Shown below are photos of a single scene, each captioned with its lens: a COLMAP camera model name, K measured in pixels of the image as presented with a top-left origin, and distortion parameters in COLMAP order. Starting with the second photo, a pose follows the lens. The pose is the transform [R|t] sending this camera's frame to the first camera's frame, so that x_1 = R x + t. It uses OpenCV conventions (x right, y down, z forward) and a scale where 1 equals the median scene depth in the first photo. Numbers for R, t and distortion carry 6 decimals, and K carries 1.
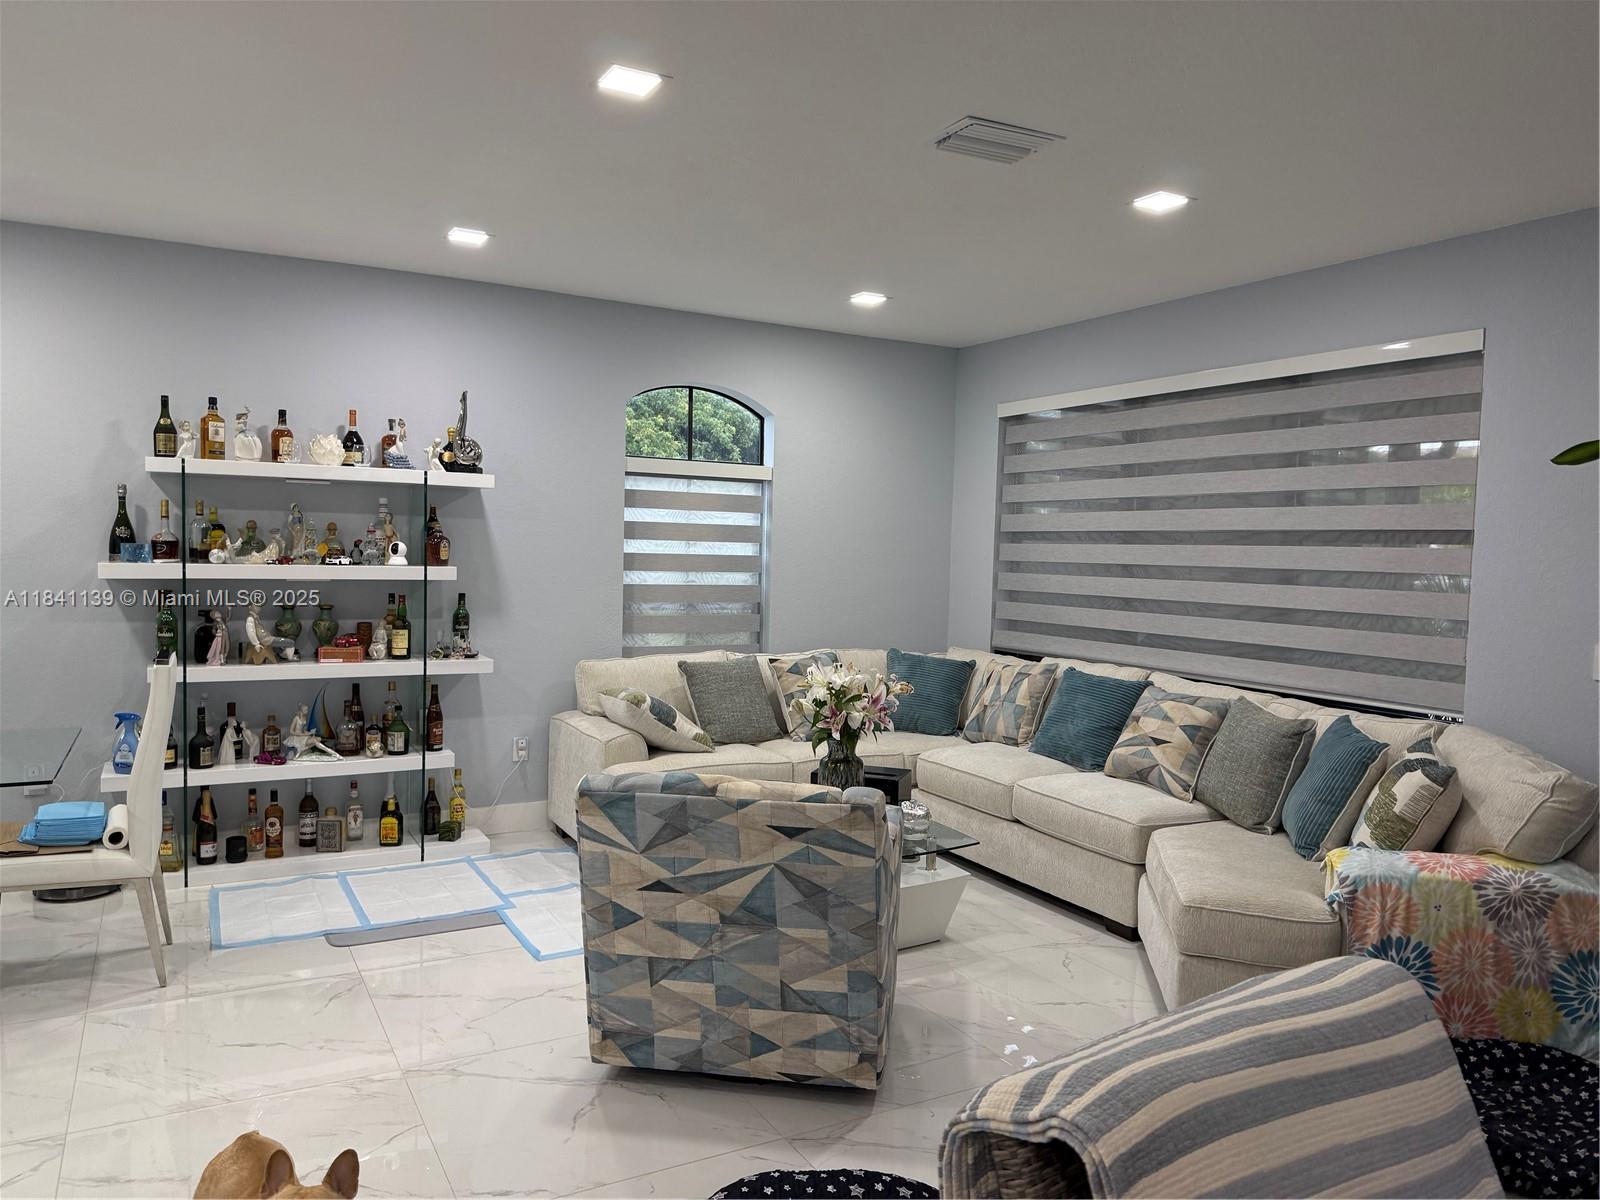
lens RADIAL K [[1102.3, 0, 800.0], [0, 1102.3, 600.0], [0, 0, 1]] dist [0.067211, -0.123093]
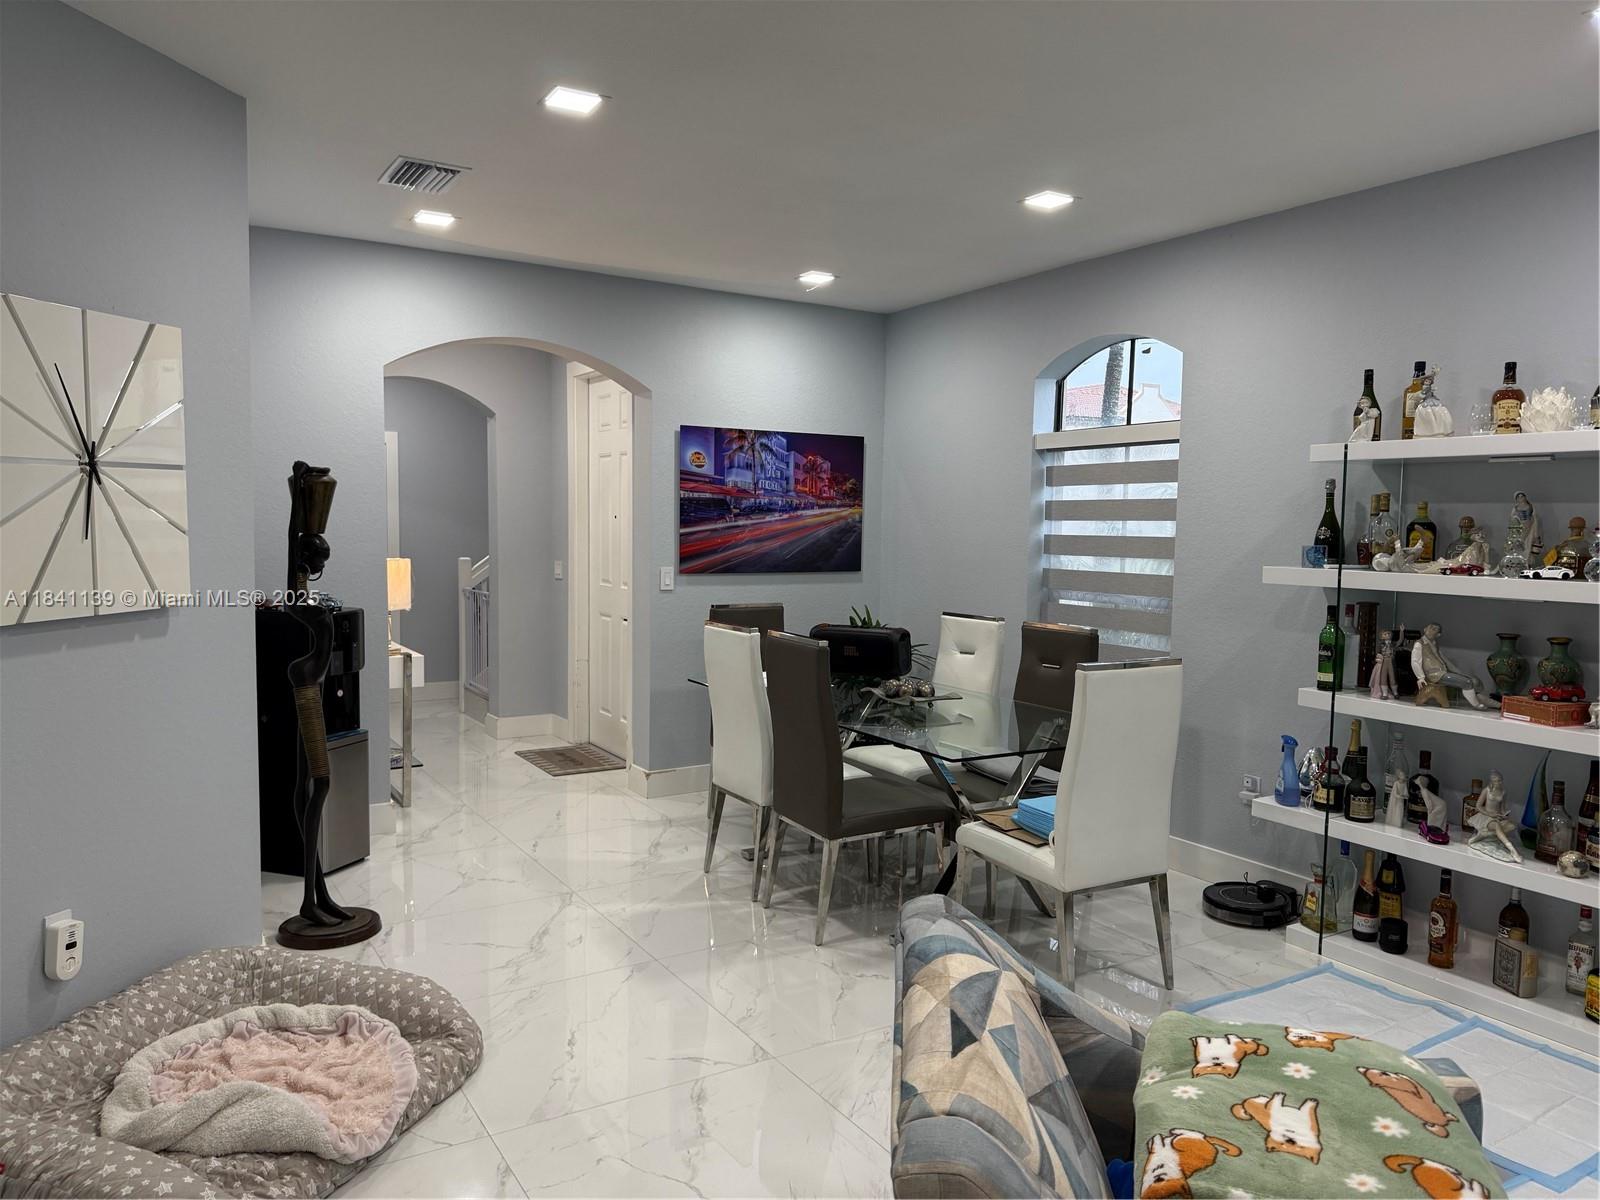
lens RADIAL K [[1126.7, 0, 800.0], [0, 1126.7, 600.0], [0, 0, 1]] dist [0.067929, -0.088334]
pose [[0.051334, 0.047958, -0.997529, 0.270981], [-0.063898, 0.996957, 0.044642, -0.021902], [0.996635, 0.061448, 0.054242, 0.535020]]
